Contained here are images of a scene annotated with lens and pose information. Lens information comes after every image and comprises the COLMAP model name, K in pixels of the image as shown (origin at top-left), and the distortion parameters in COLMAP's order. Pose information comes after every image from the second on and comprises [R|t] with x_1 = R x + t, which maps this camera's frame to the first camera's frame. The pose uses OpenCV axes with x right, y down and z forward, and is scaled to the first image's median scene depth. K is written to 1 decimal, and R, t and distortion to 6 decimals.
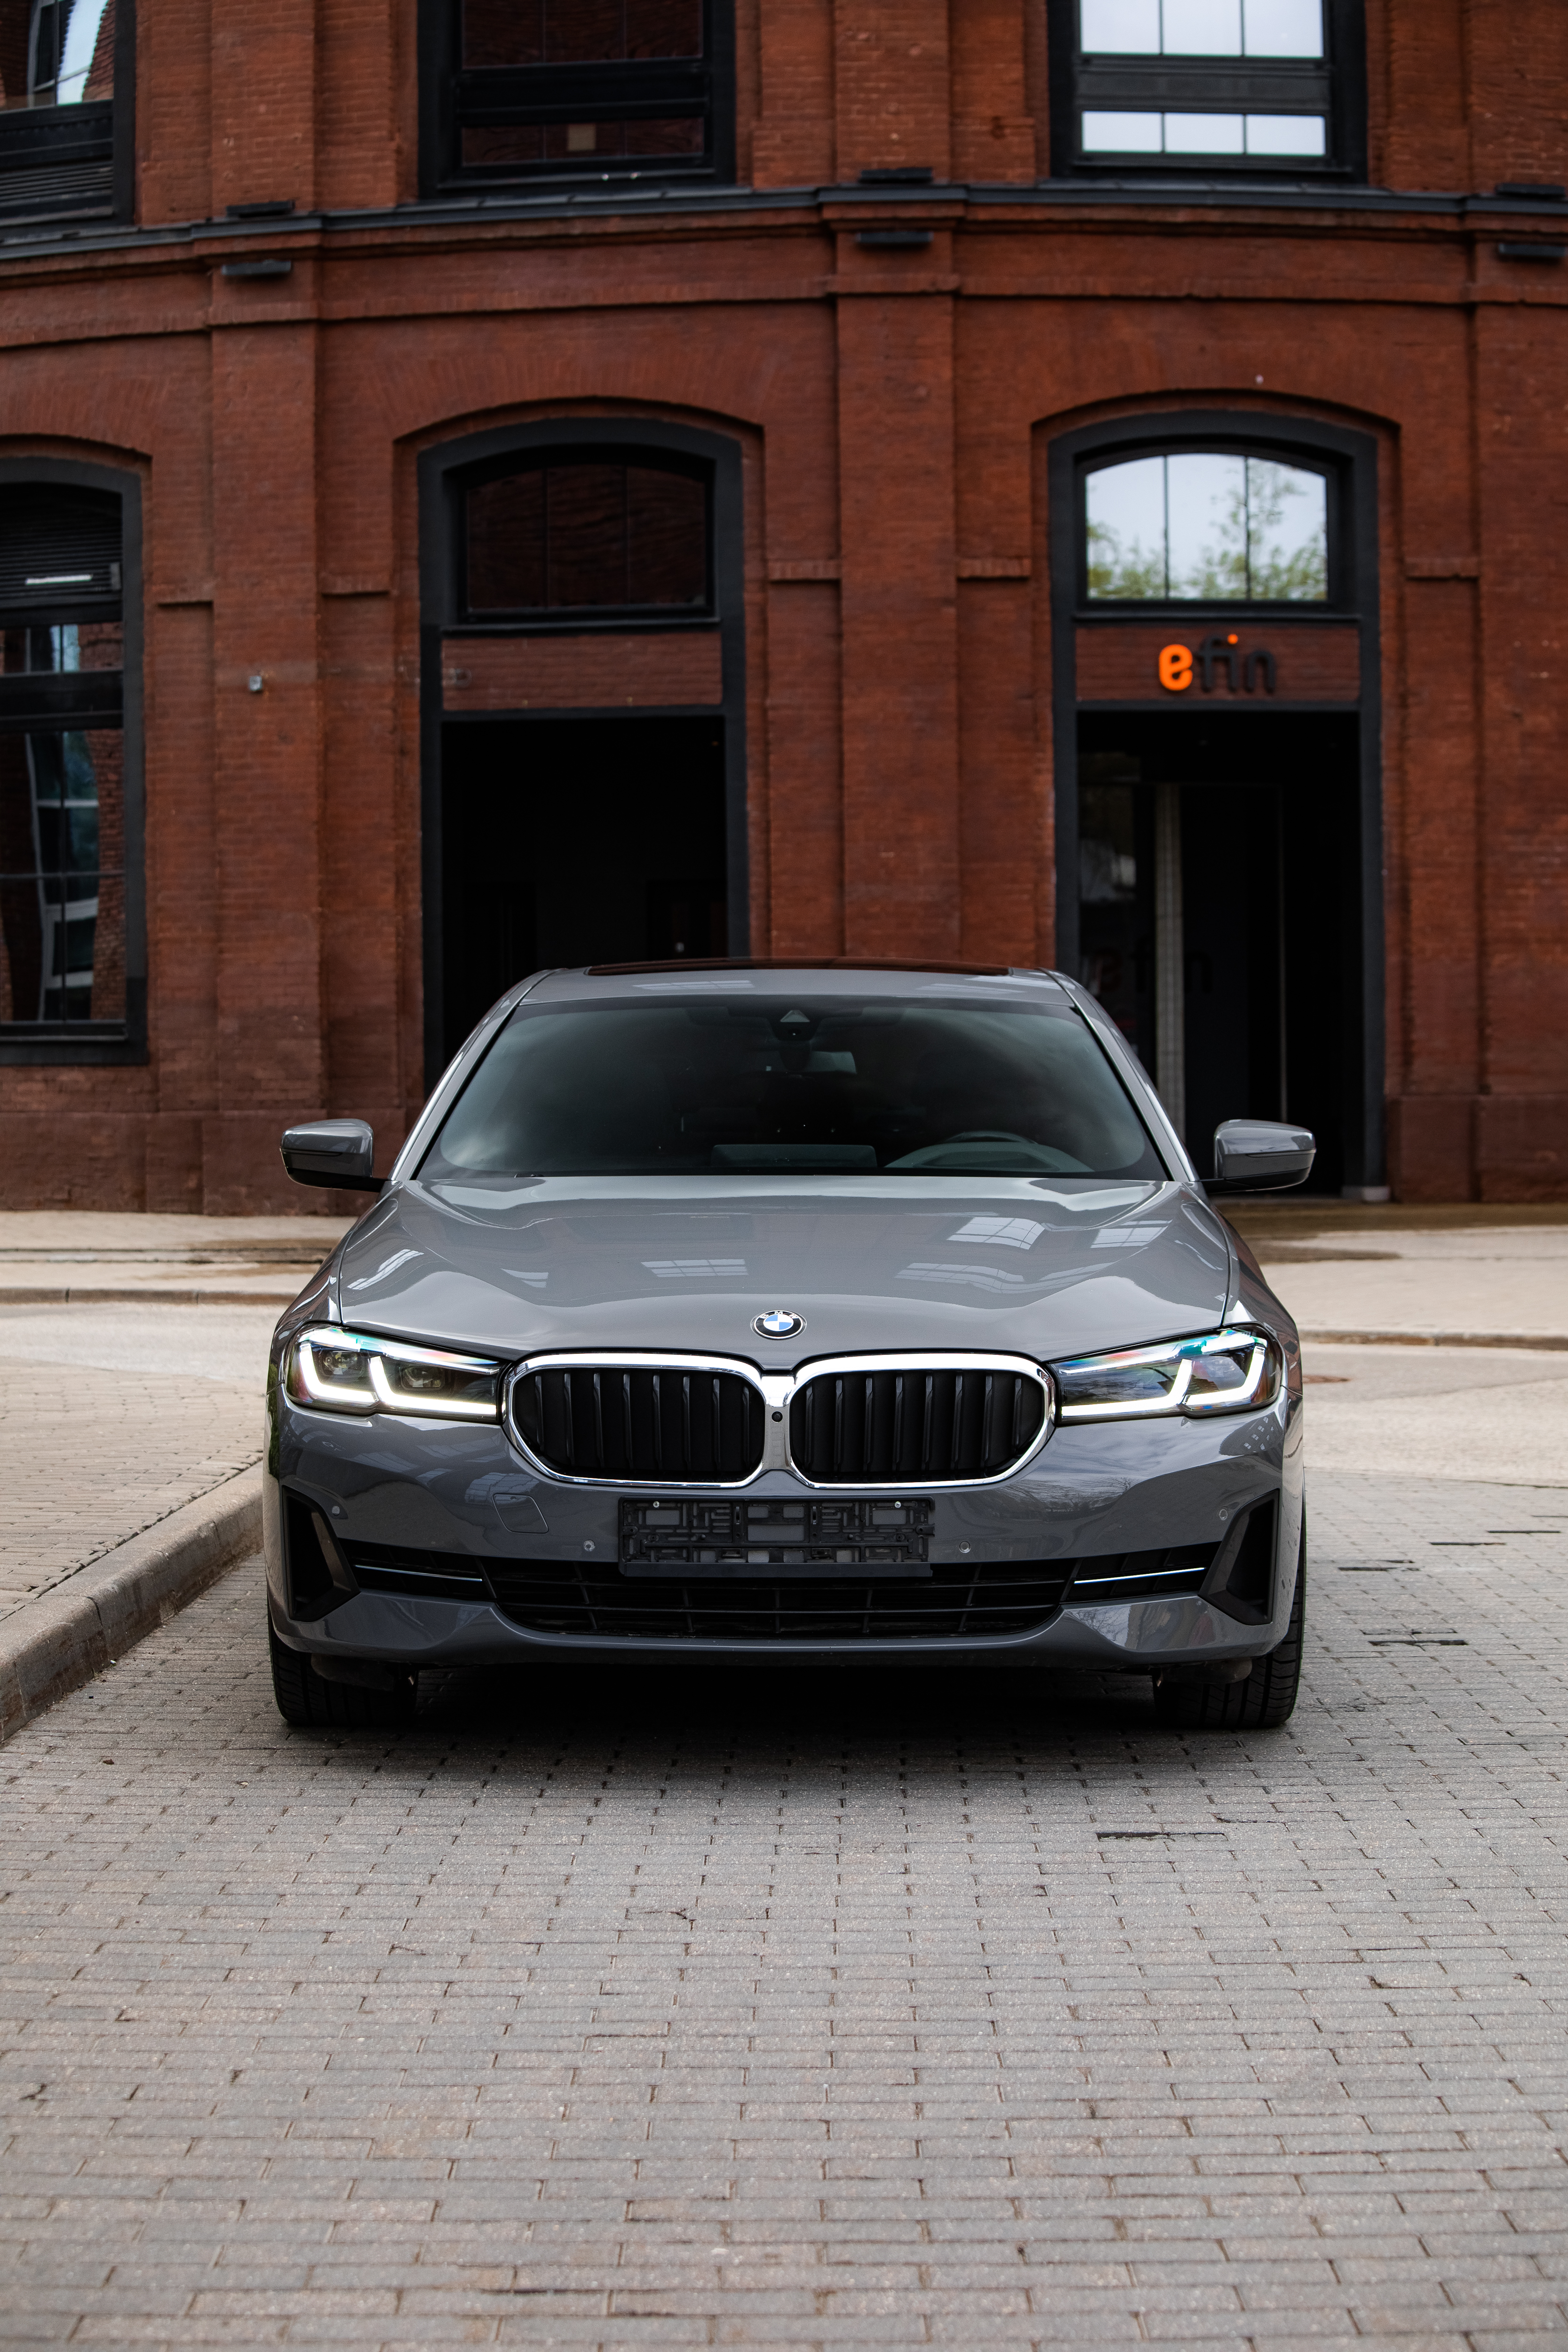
lens RADIAL K [[4799.2, 0, 784.0], [0, 4799.2, 1213.6], [0, 0, 1]] dist [-0.252921, -0.229240]
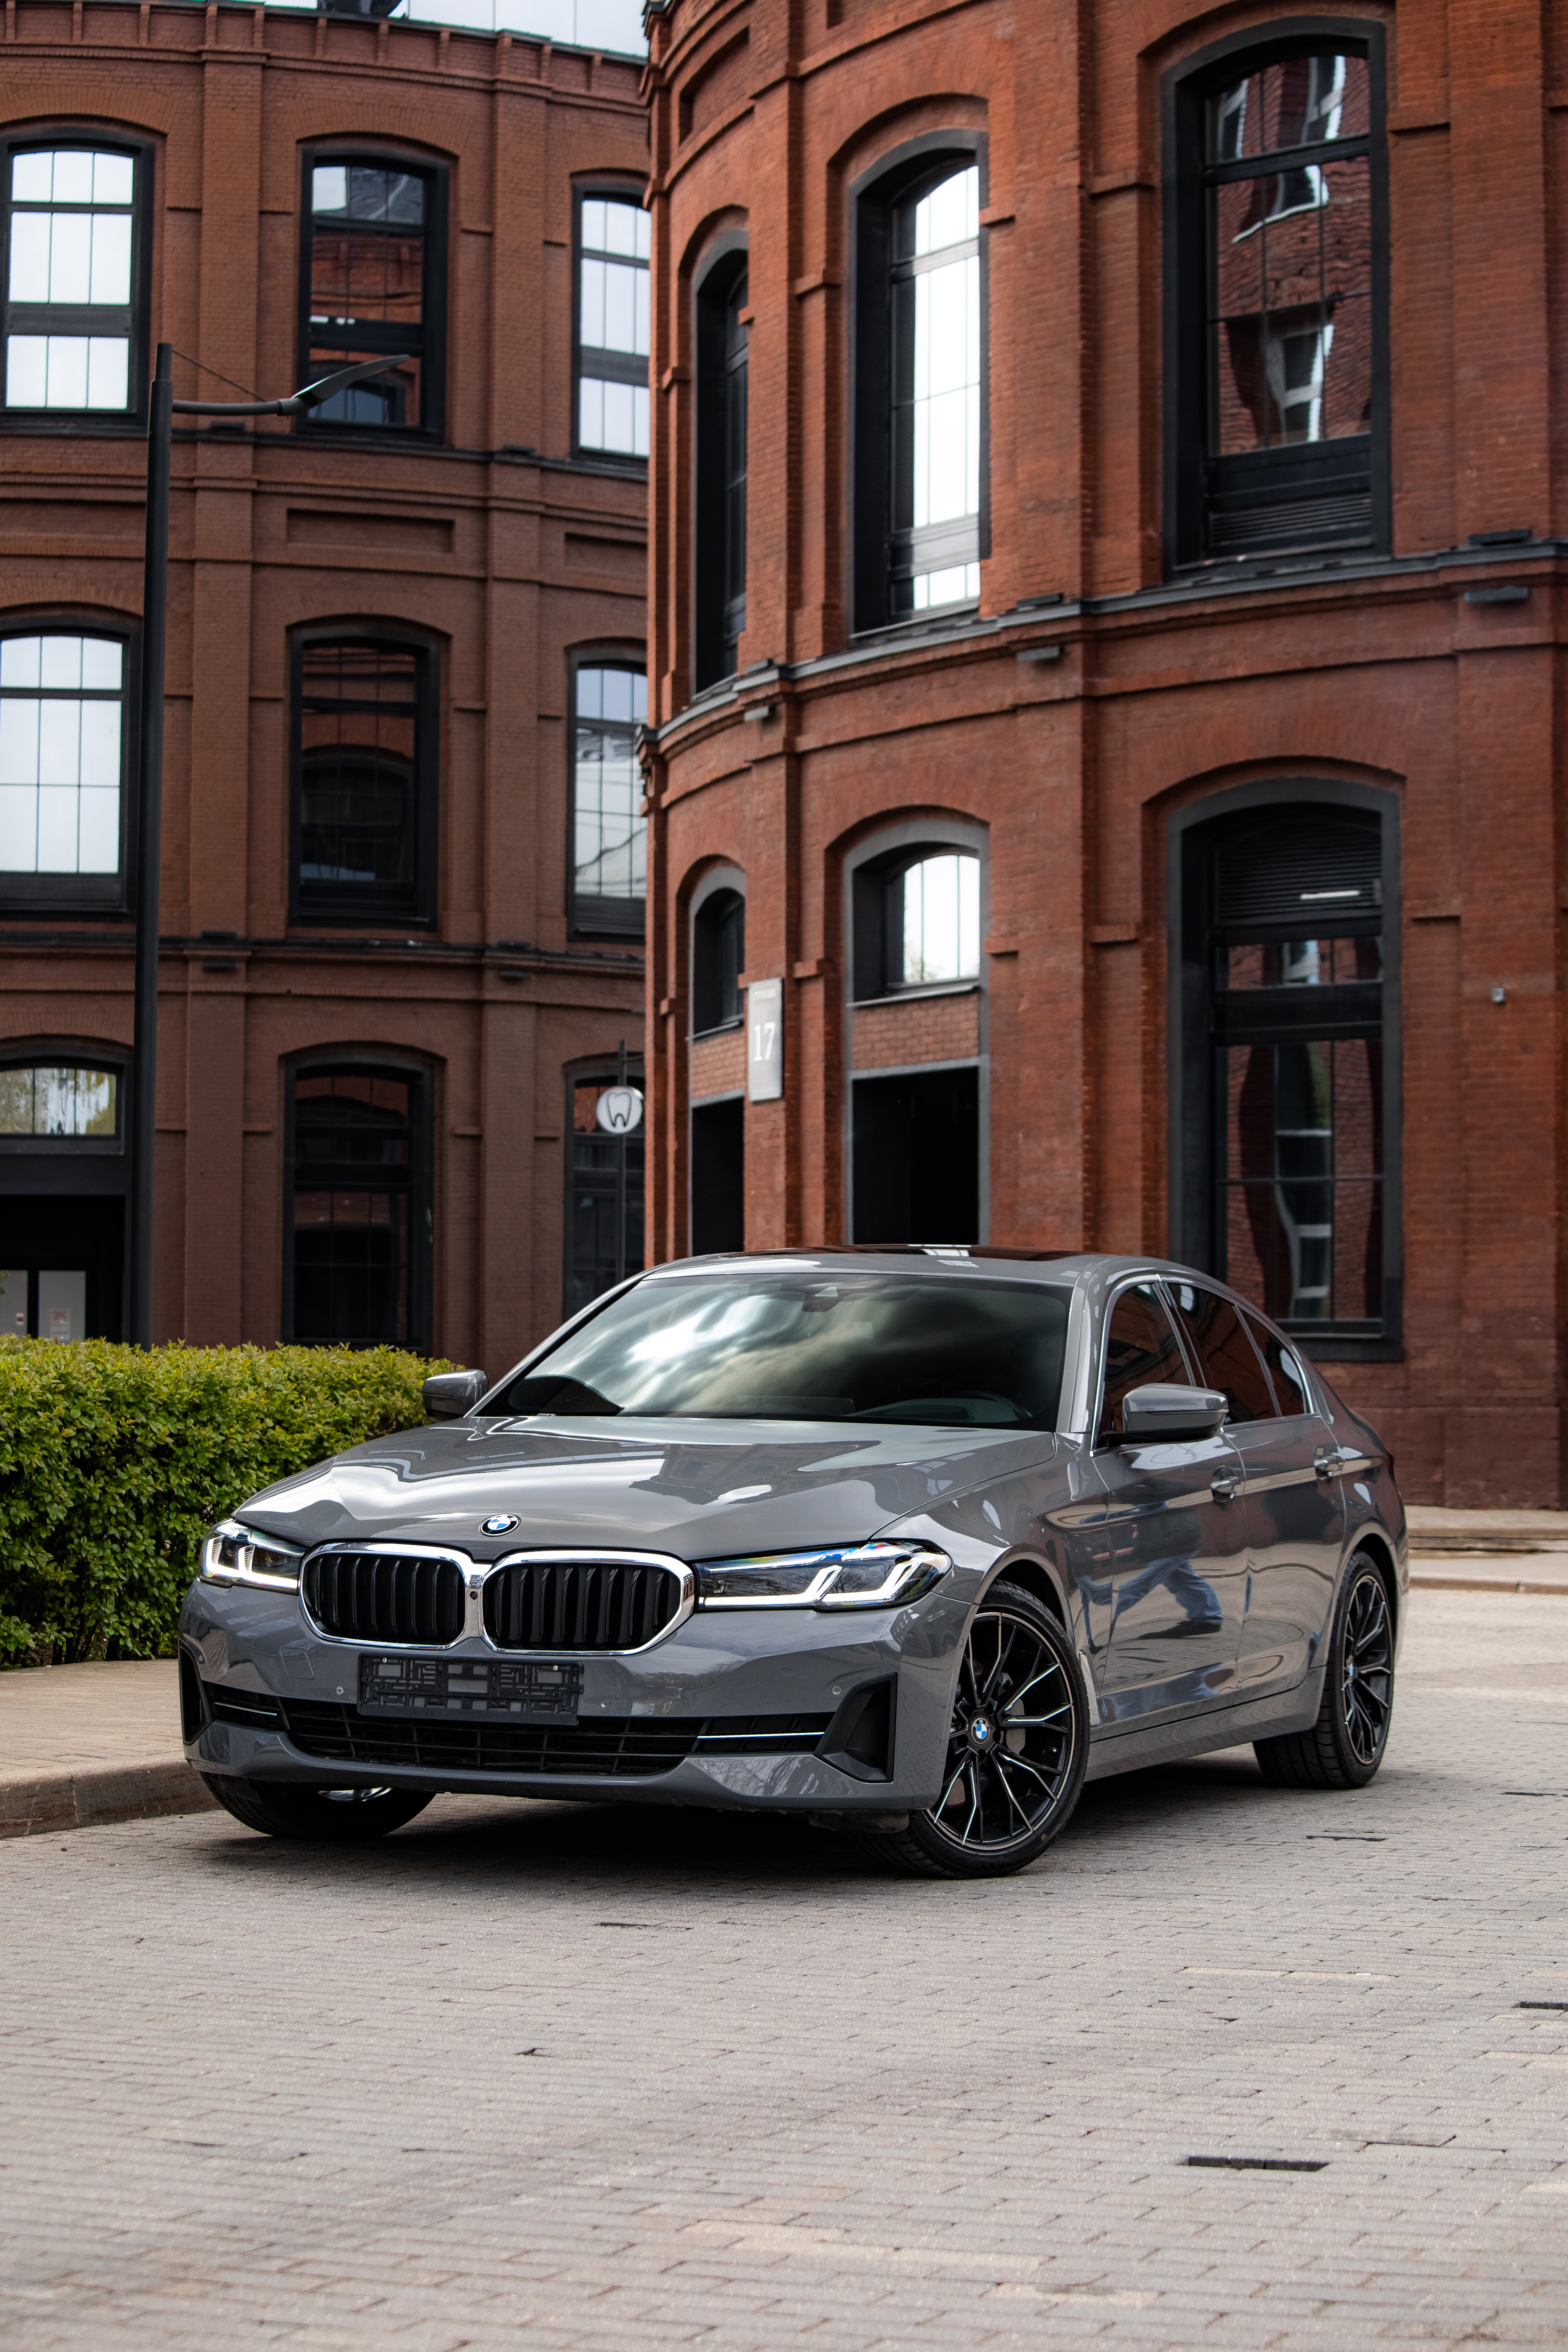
lens RADIAL K [[4896.3, 0, 787.1], [0, 4896.3, 1269.5], [0, 0, 1]] dist [-0.281381, -0.100913]
pose [[0.938905, 0.007273, -0.344101, 0.109476], [-0.025397, 0.998515, -0.048191, 0.003331], [0.343239, 0.053986, 0.937695, -0.041753]]
